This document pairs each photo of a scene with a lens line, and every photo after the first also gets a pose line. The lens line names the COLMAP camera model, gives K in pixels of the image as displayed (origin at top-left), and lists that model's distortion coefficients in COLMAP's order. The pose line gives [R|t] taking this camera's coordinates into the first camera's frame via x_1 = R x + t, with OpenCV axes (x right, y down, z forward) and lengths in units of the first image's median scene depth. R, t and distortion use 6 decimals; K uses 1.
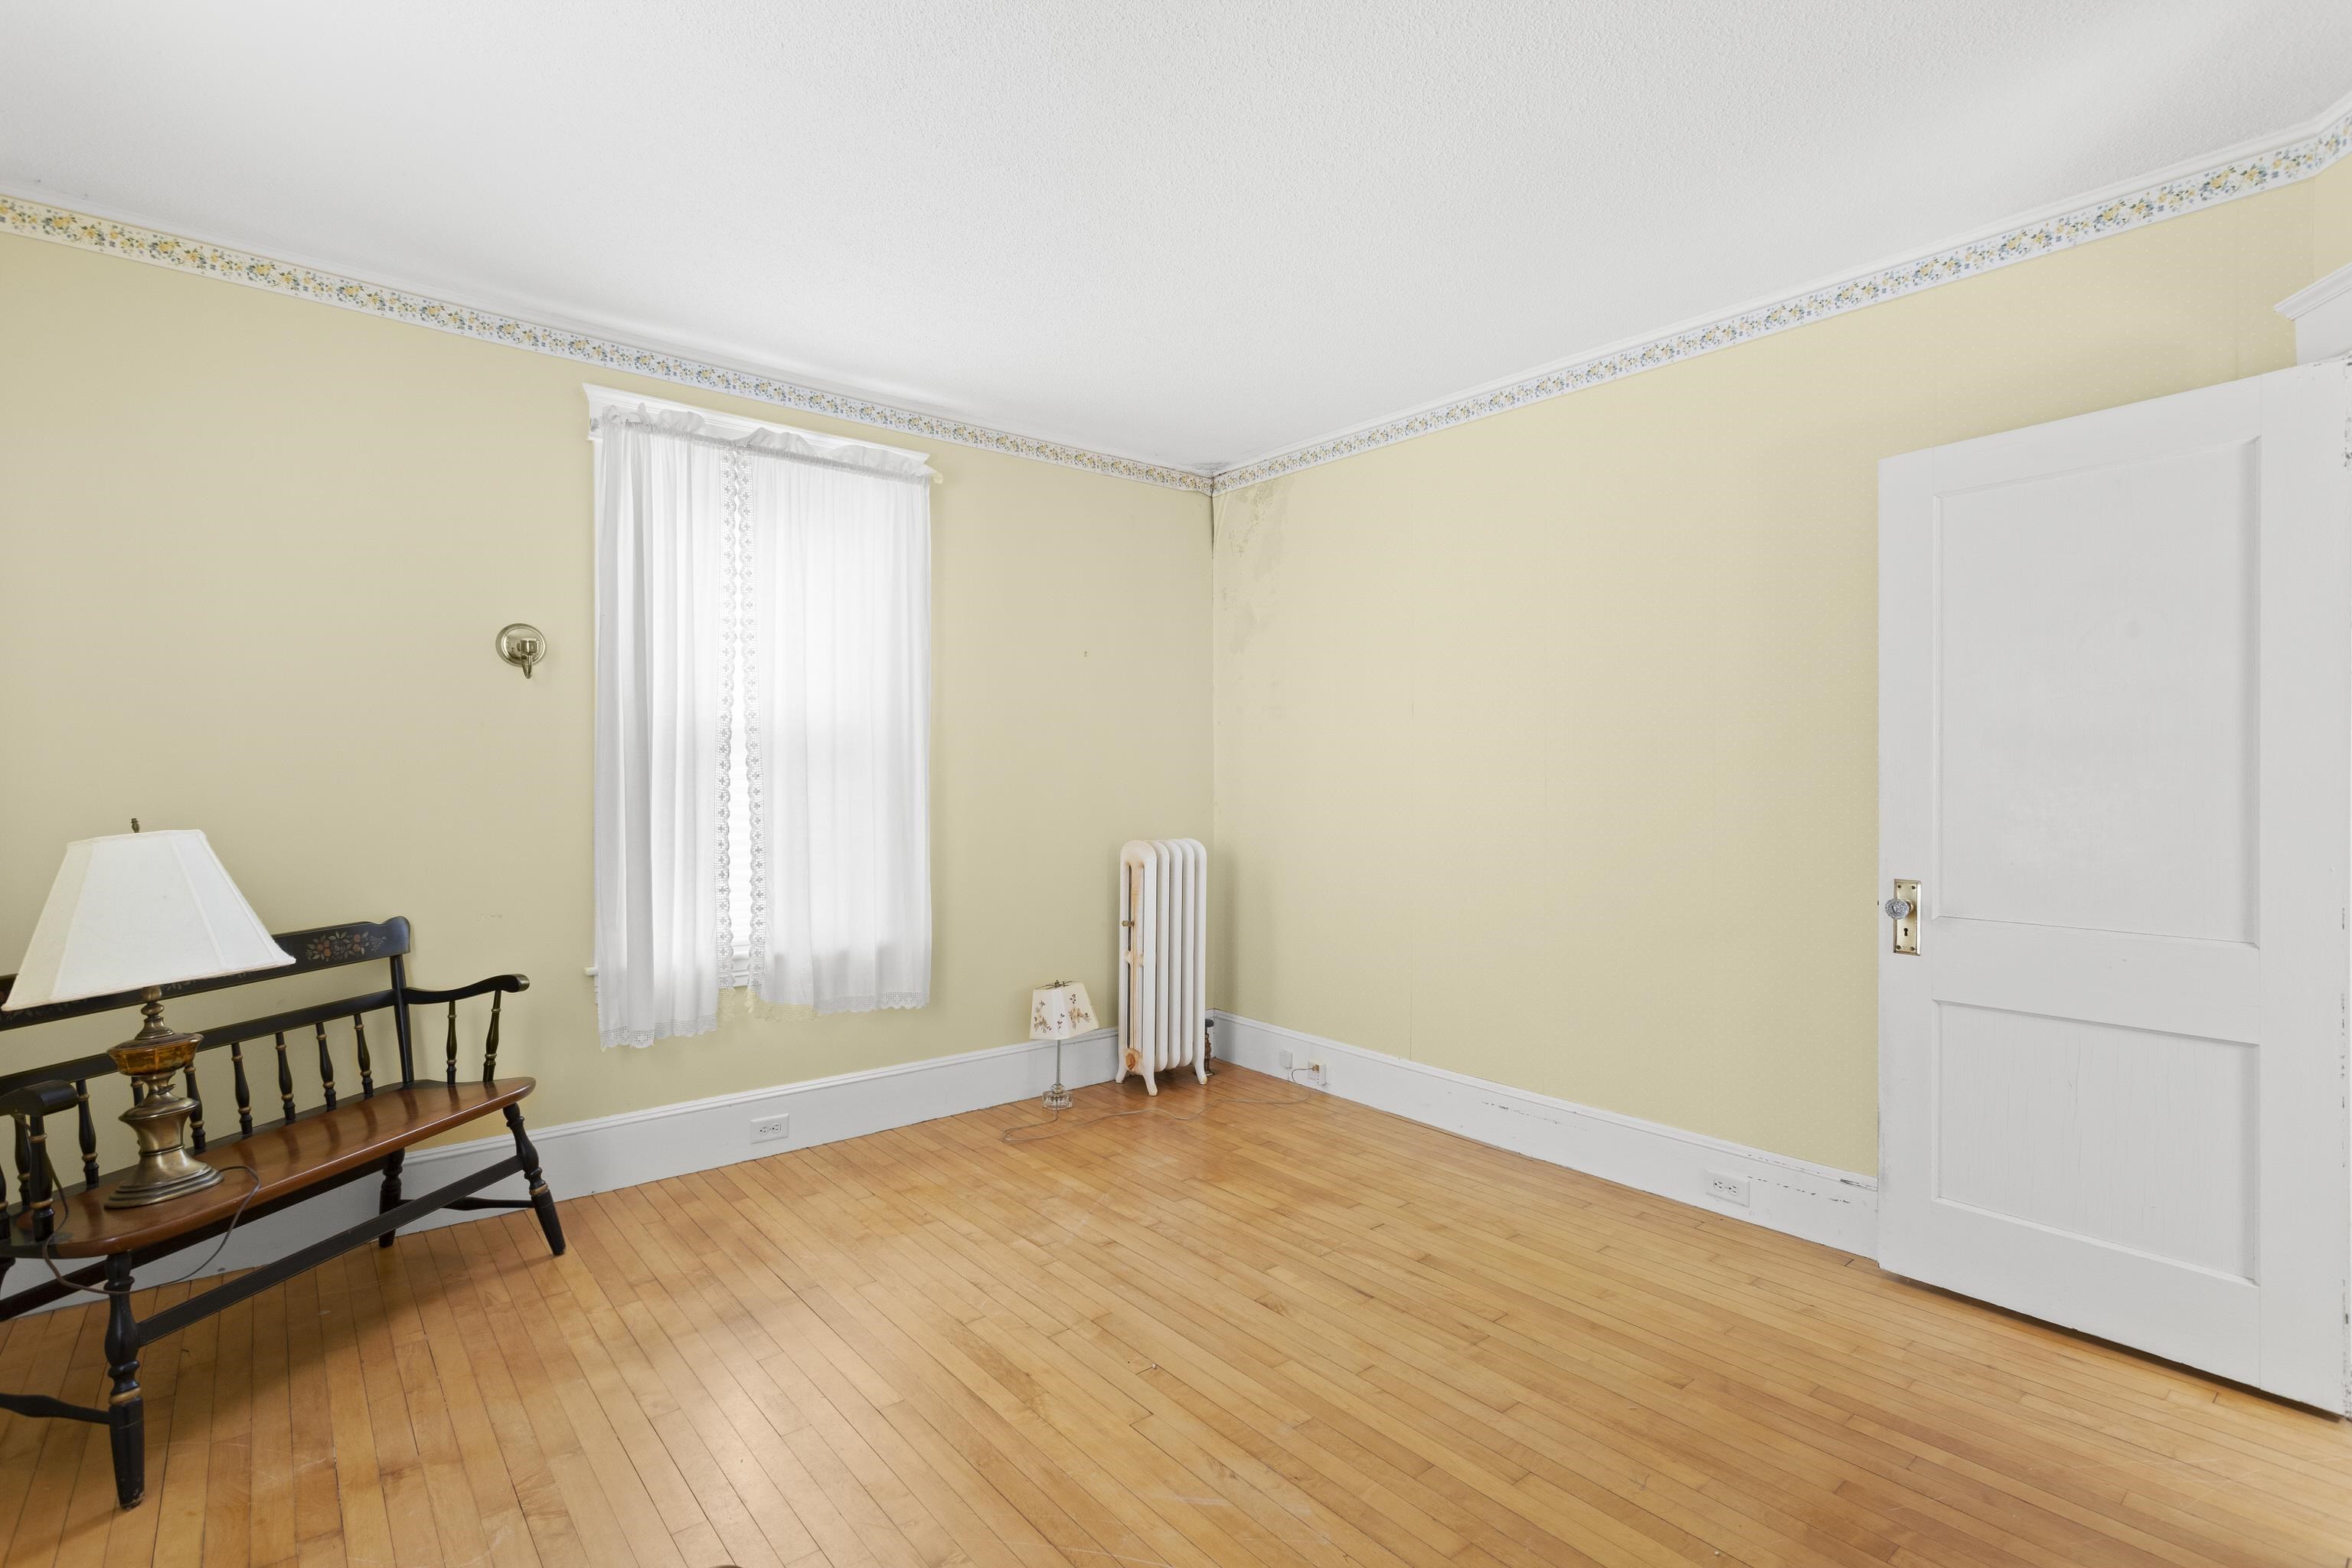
lens RADIAL K [[1116.9, 0, 1177.5], [0, 1116.9, 777.4], [0, 0, 1]] dist [-0.000242, 0.001766]
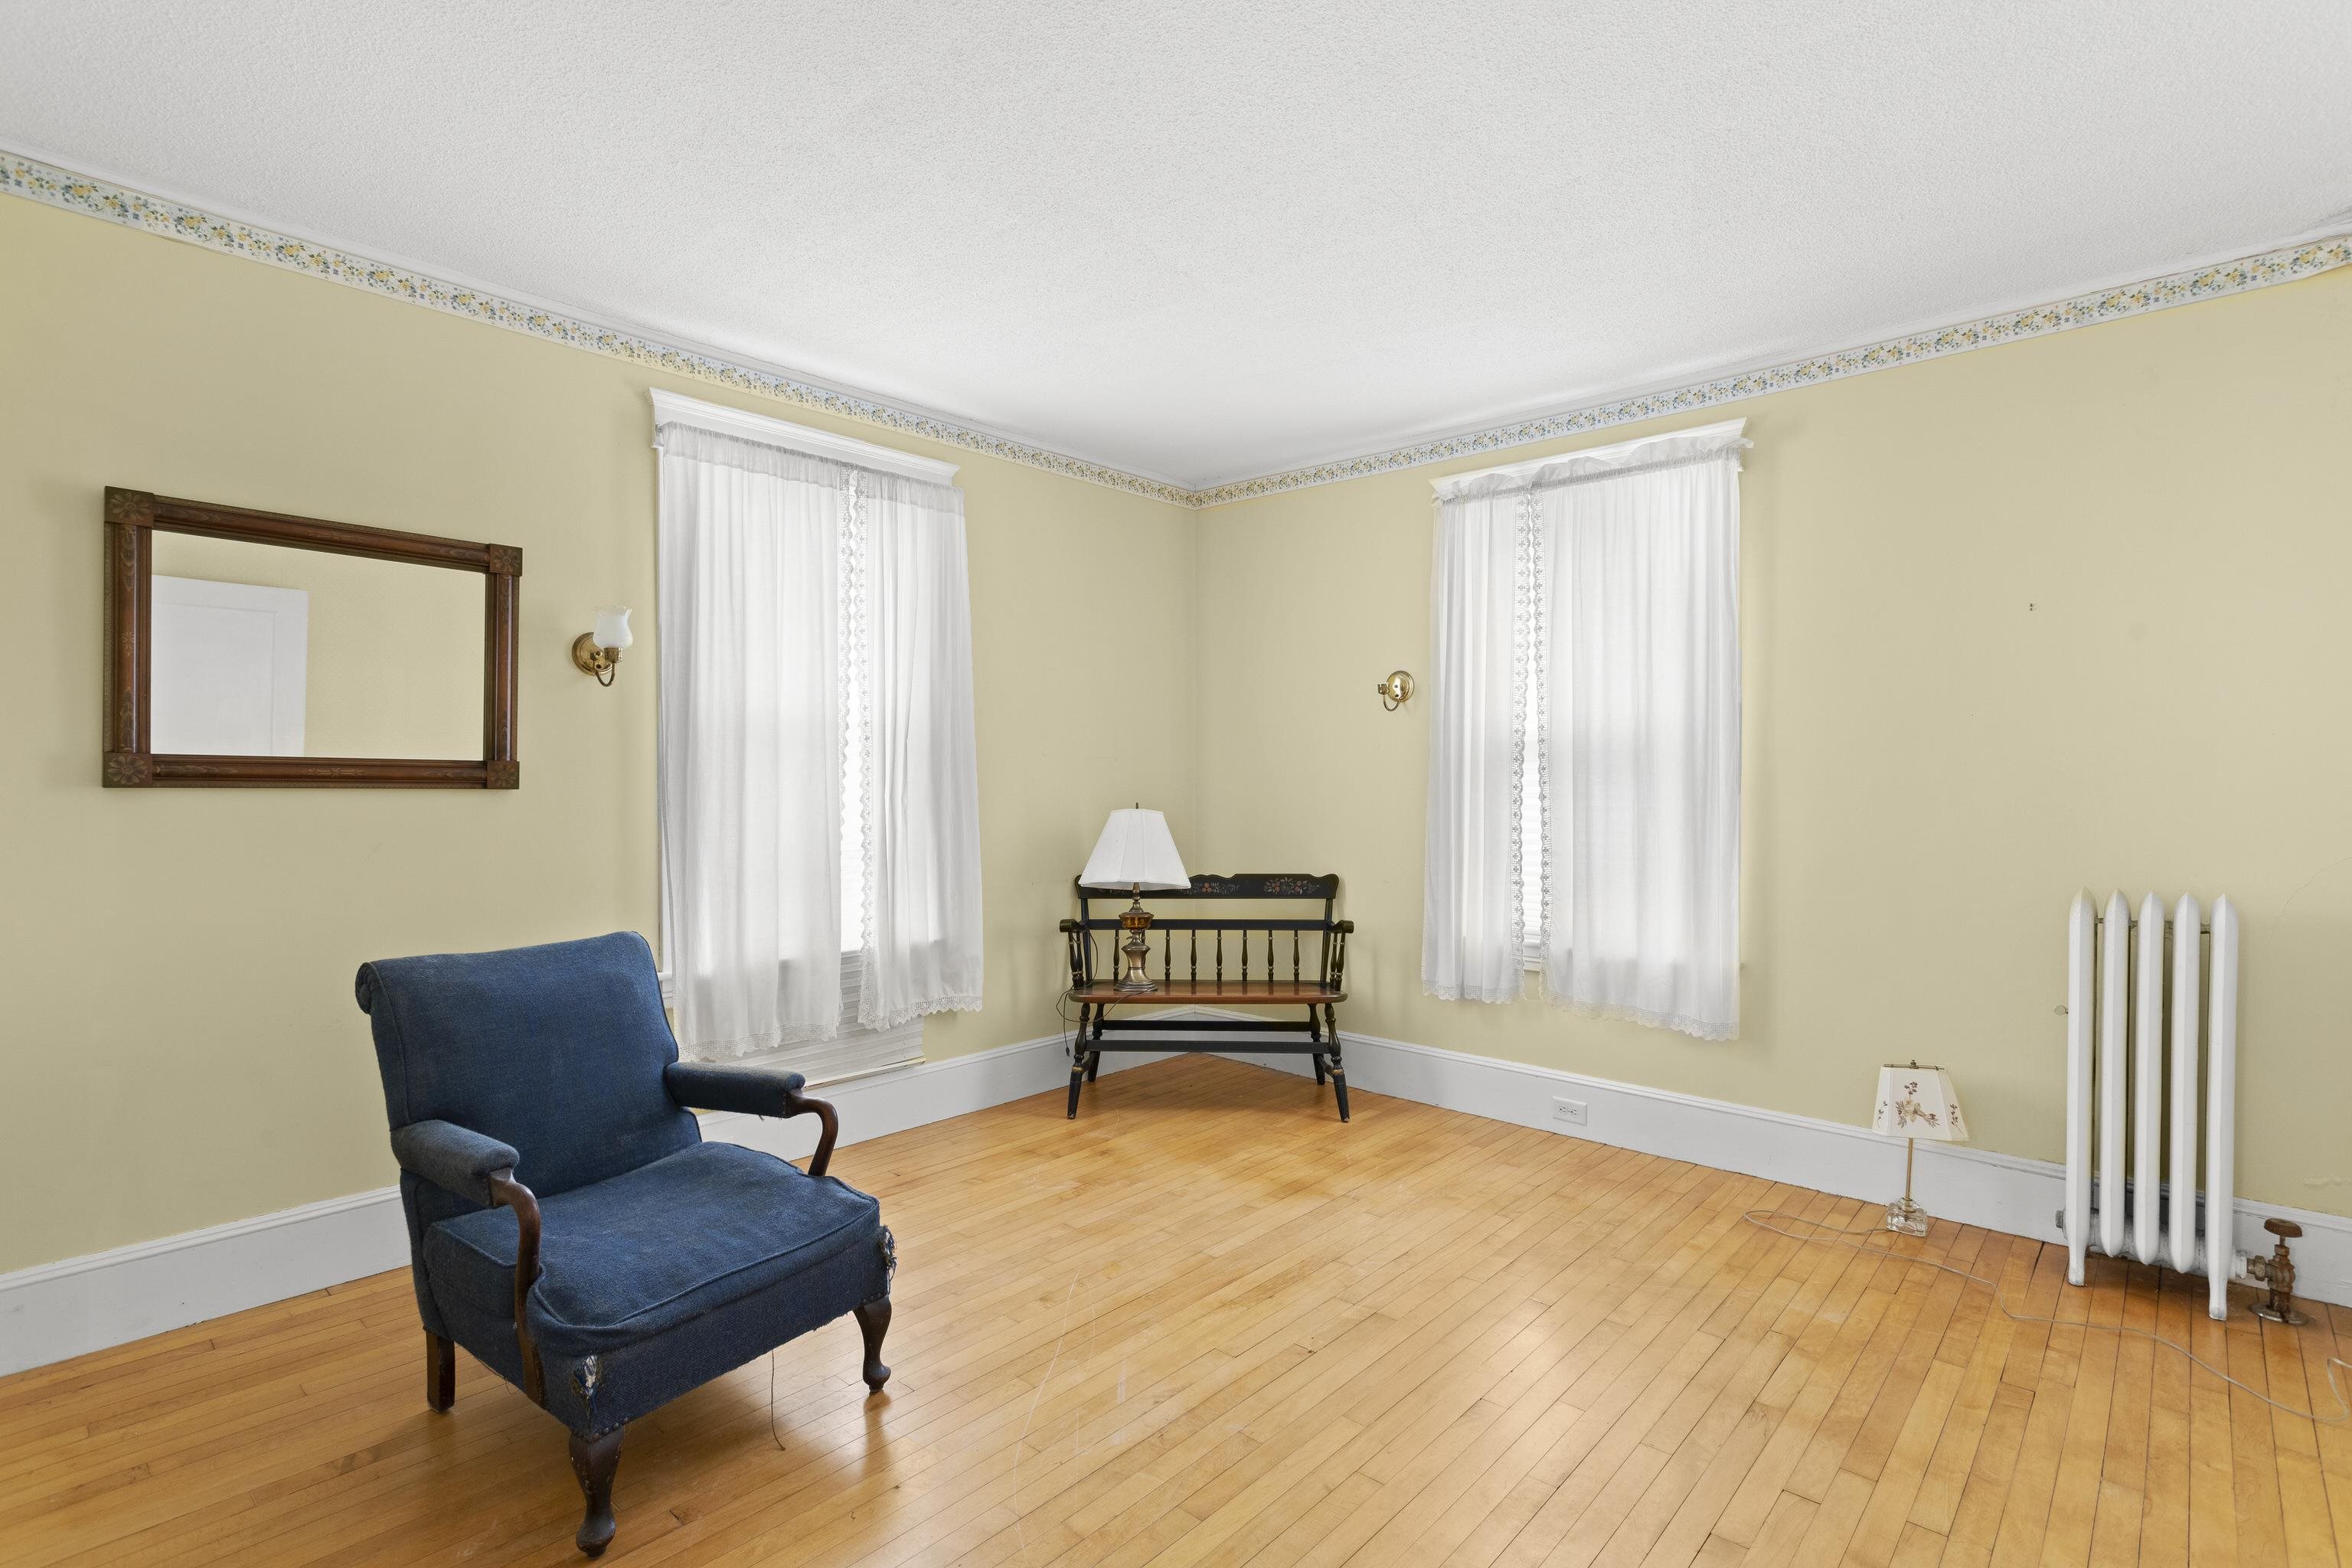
lens RADIAL K [[1116.9, 0, 1172.5], [0, 1116.9, 789.6], [0, 0, 1]] dist [-0.000242, 0.001766]
pose [[0.132005, 0.011810, -0.991179, 0.678591], [-0.001922, 0.999930, 0.011659, -0.006896], [0.991247, 0.000366, 0.132018, 0.501644]]
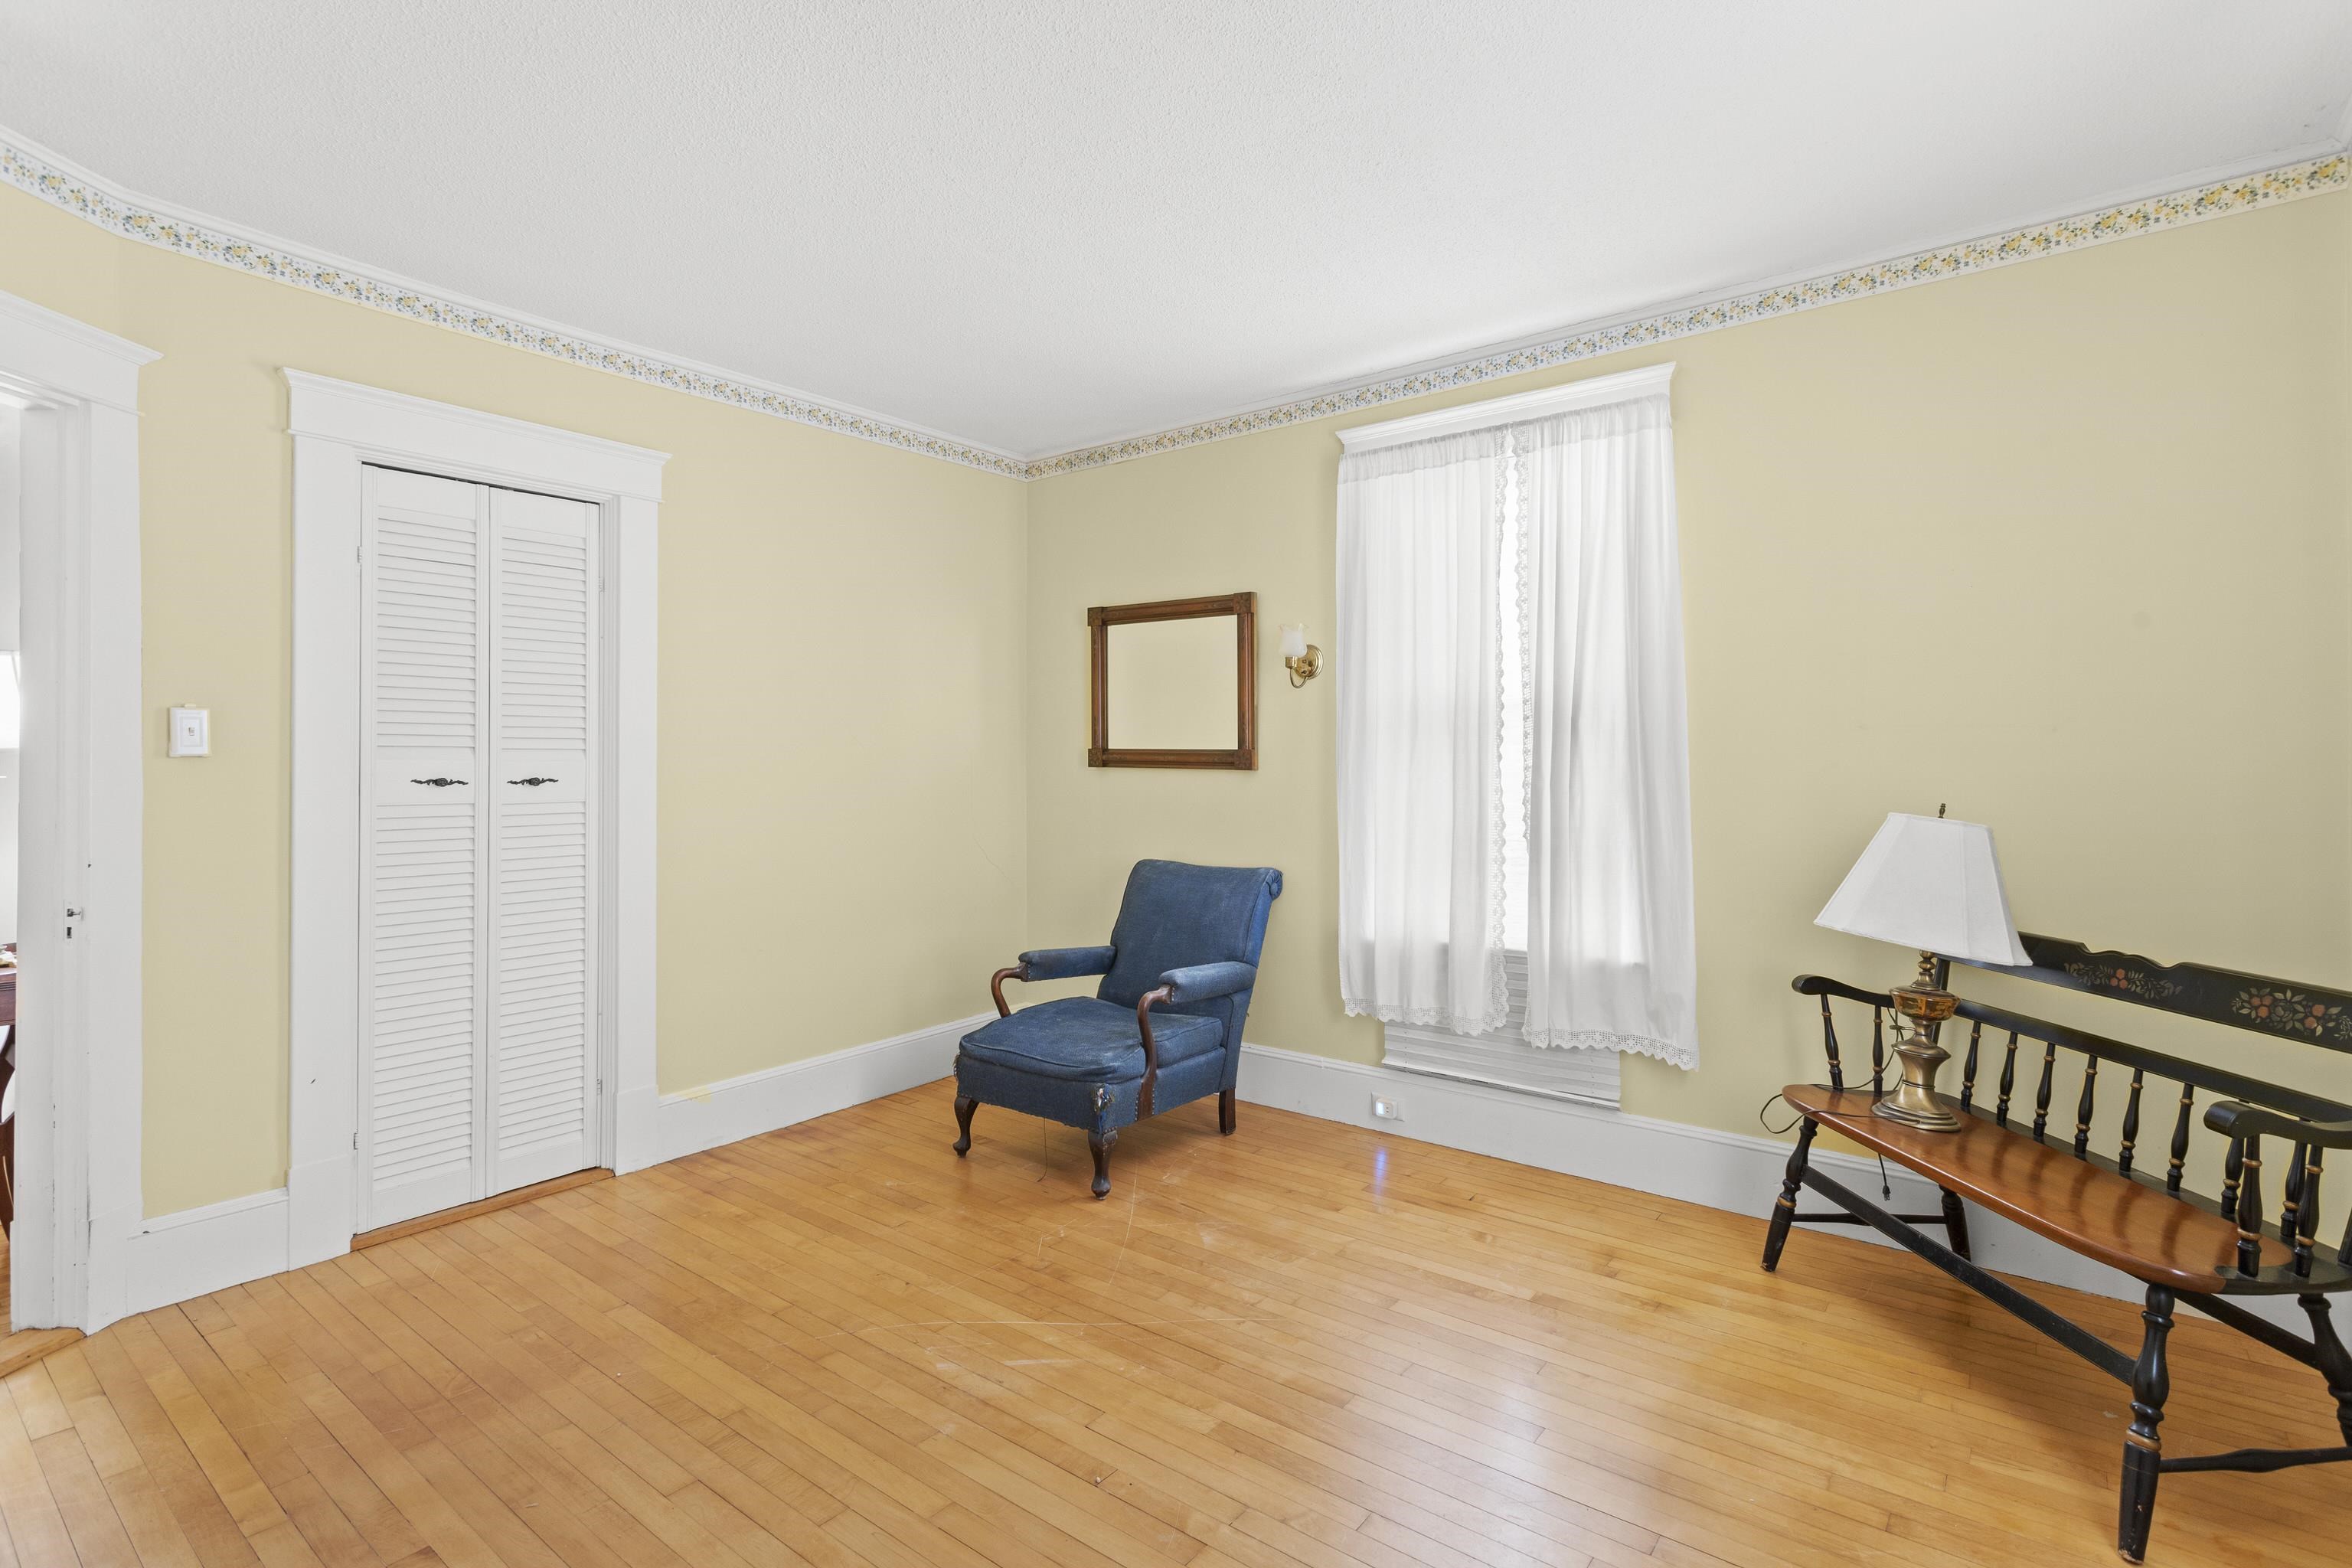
lens RADIAL K [[1116.9, 0, 1177.6], [0, 1116.9, 753.3], [0, 0, 1]] dist [-0.000242, 0.001766]
pose [[-0.977851, -0.002225, -0.209288, 0.065656], [-0.000542, 0.999967, -0.008096, -0.004242], [0.209299, -0.007803, -0.977821, 1.249783]]
